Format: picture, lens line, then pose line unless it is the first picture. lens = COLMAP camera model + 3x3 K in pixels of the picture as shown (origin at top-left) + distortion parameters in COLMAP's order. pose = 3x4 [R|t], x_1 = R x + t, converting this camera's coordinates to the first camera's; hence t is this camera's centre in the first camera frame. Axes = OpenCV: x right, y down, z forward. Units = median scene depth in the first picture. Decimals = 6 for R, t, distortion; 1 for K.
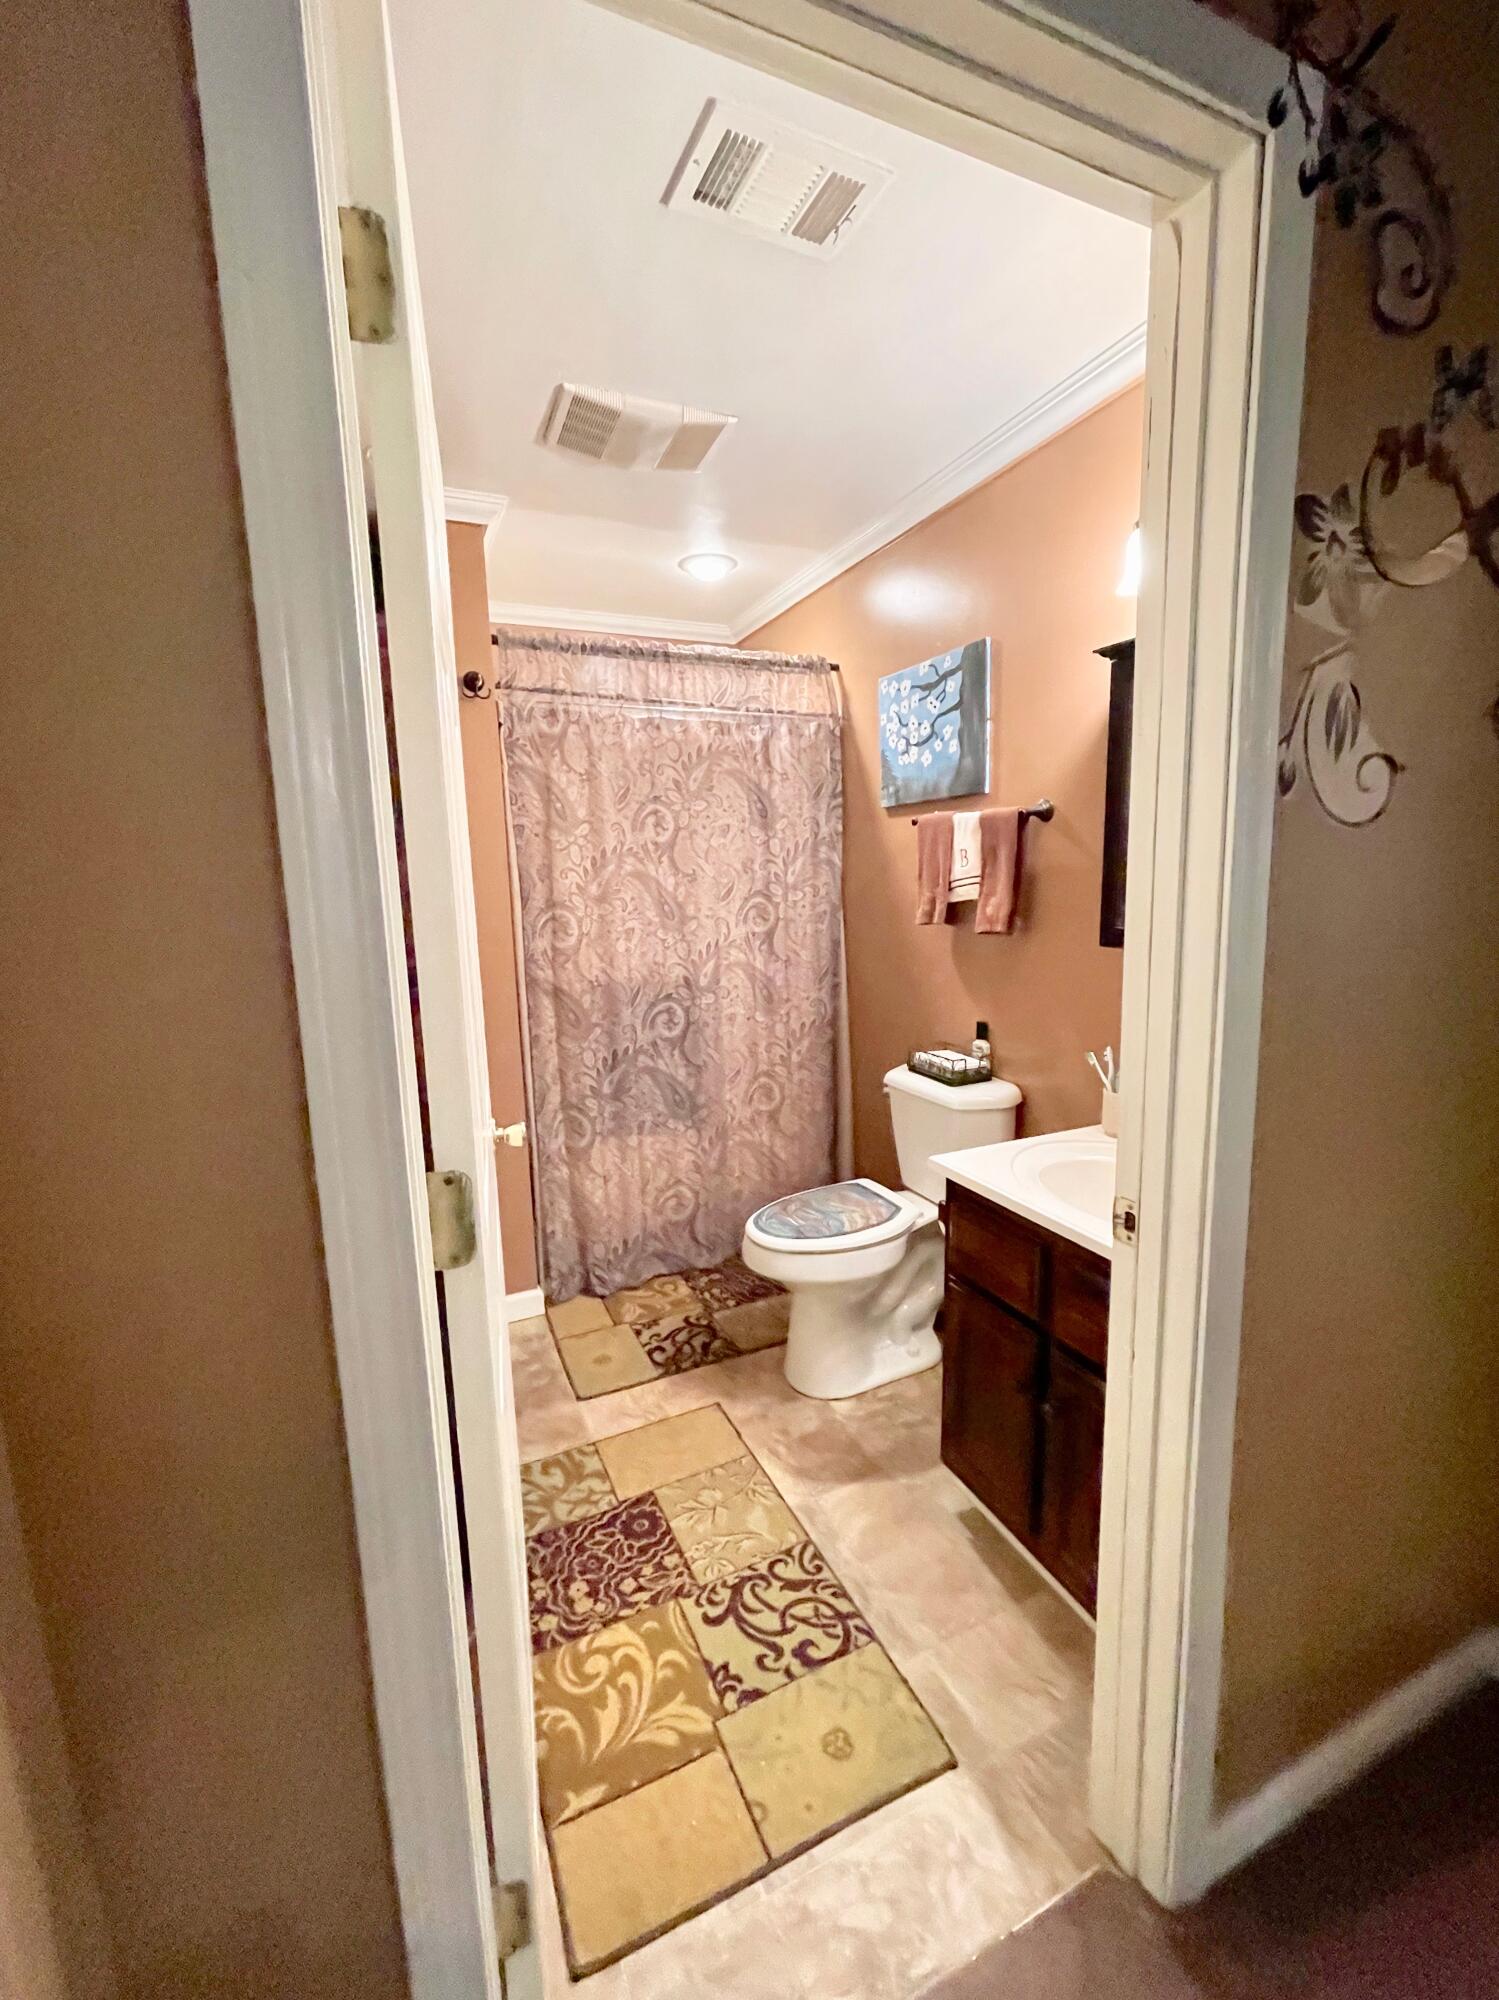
lens RADIAL K [[813.6, 0, 754.9], [0, 813.6, 996.6], [0, 0, 1]] dist [-0.003045, 0.000715]
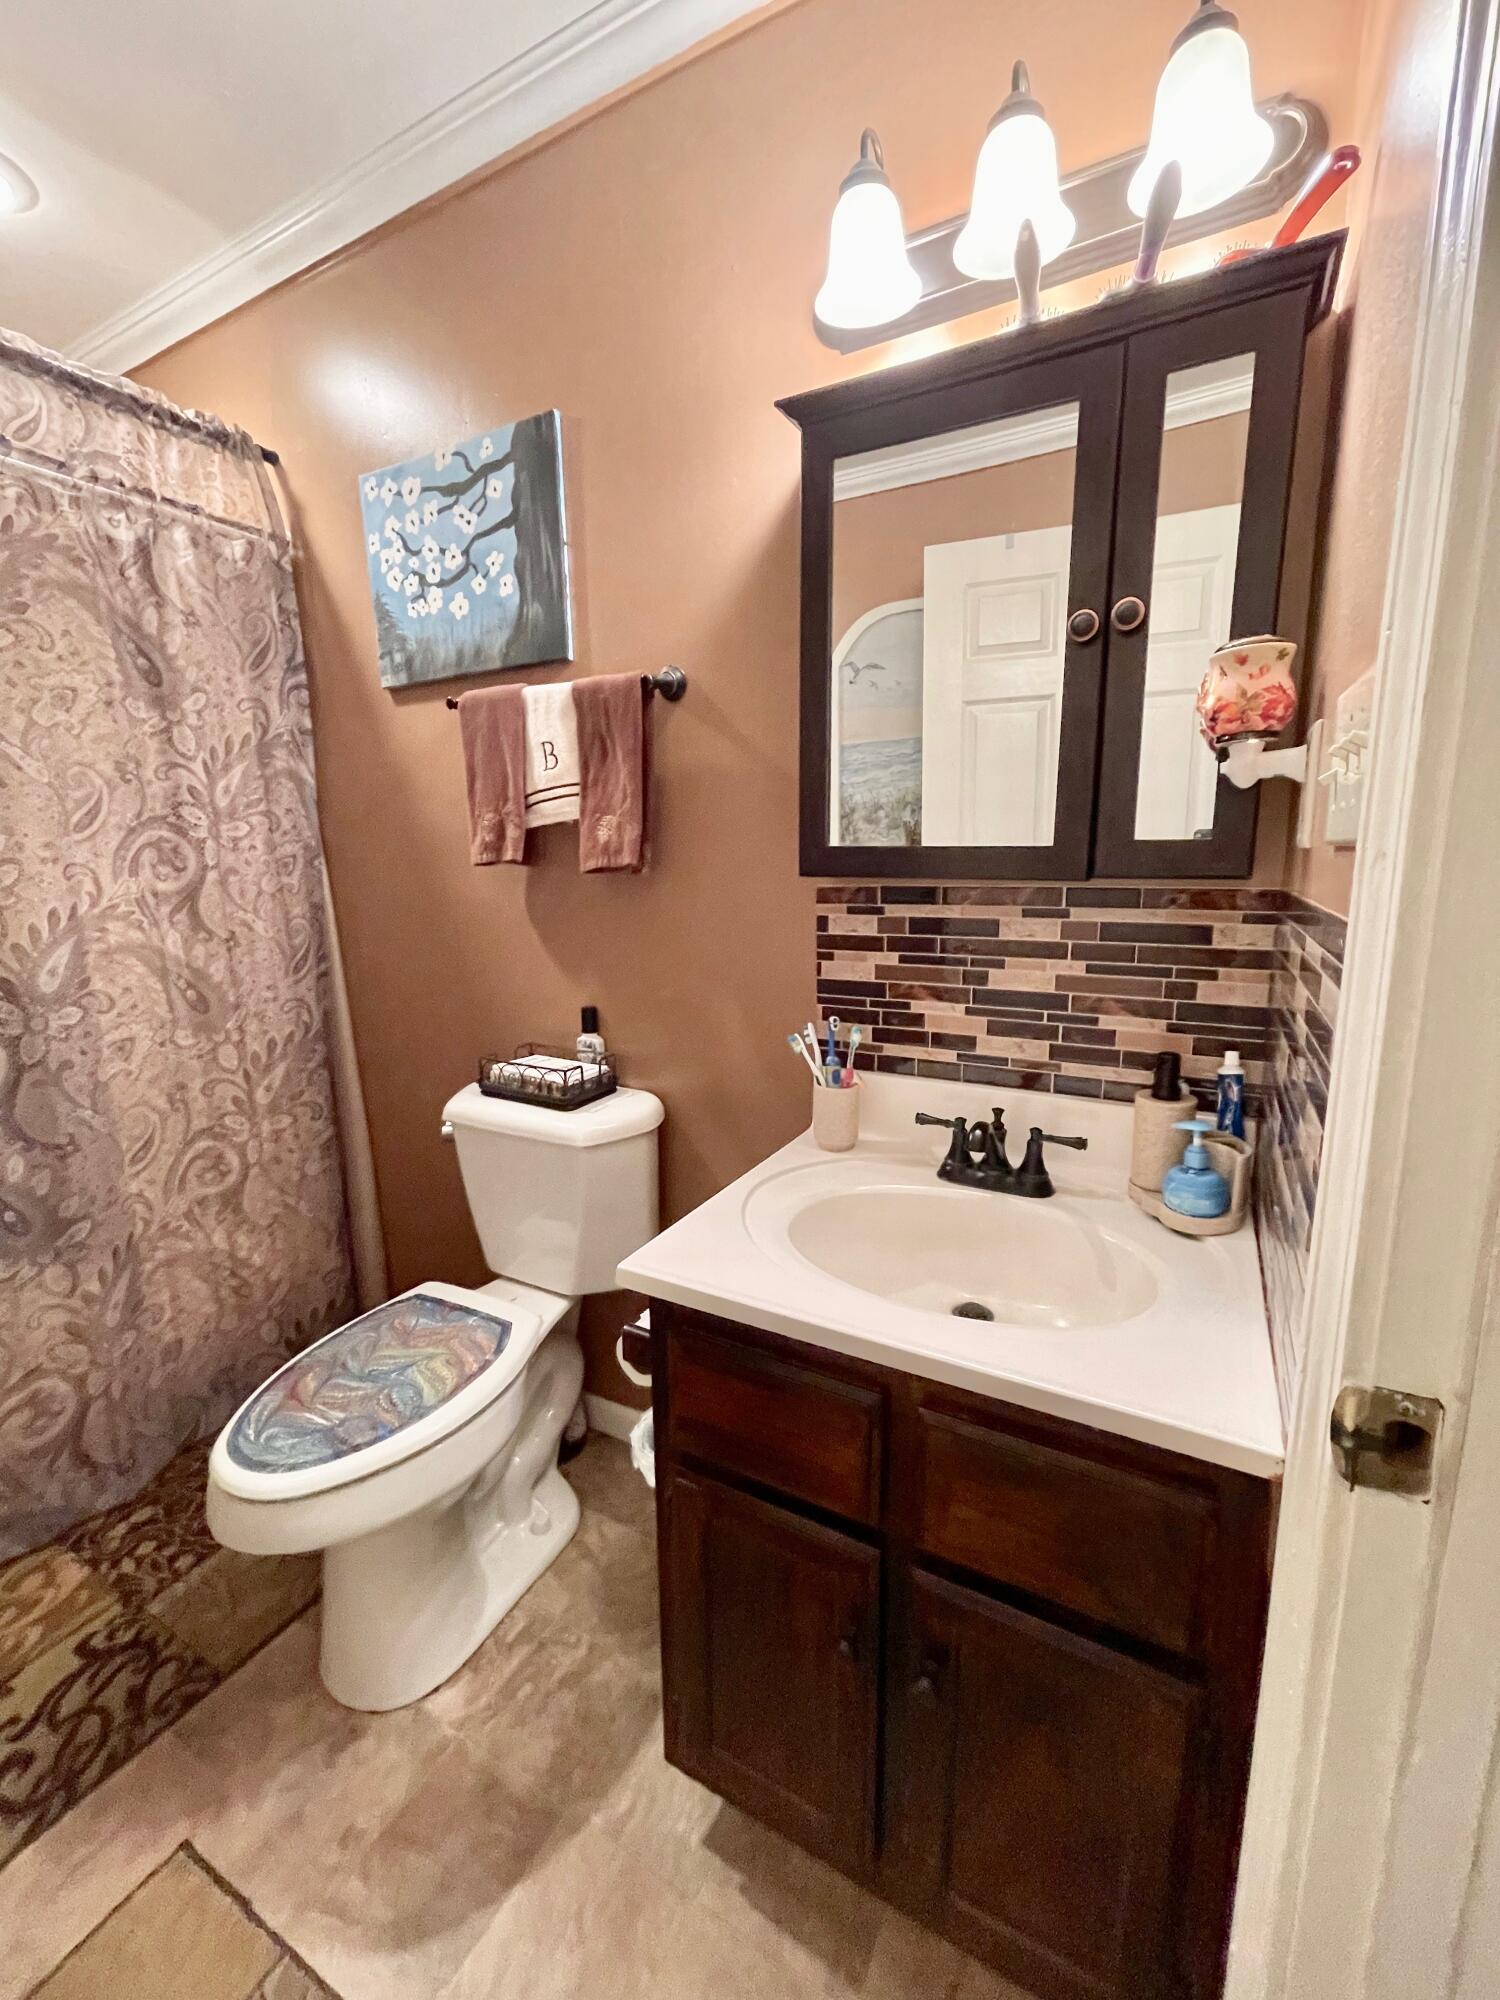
lens RADIAL K [[813.6, 0, 755.4], [0, 813.6, 996.6], [0, 0, 1]] dist [-0.003045, 0.000715]
pose [[0.801729, -0.093246, 0.590369, -0.007631], [0.083364, 0.995546, 0.044032, 0.003584], [-0.591845, 0.013914, 0.805932, 0.312197]]
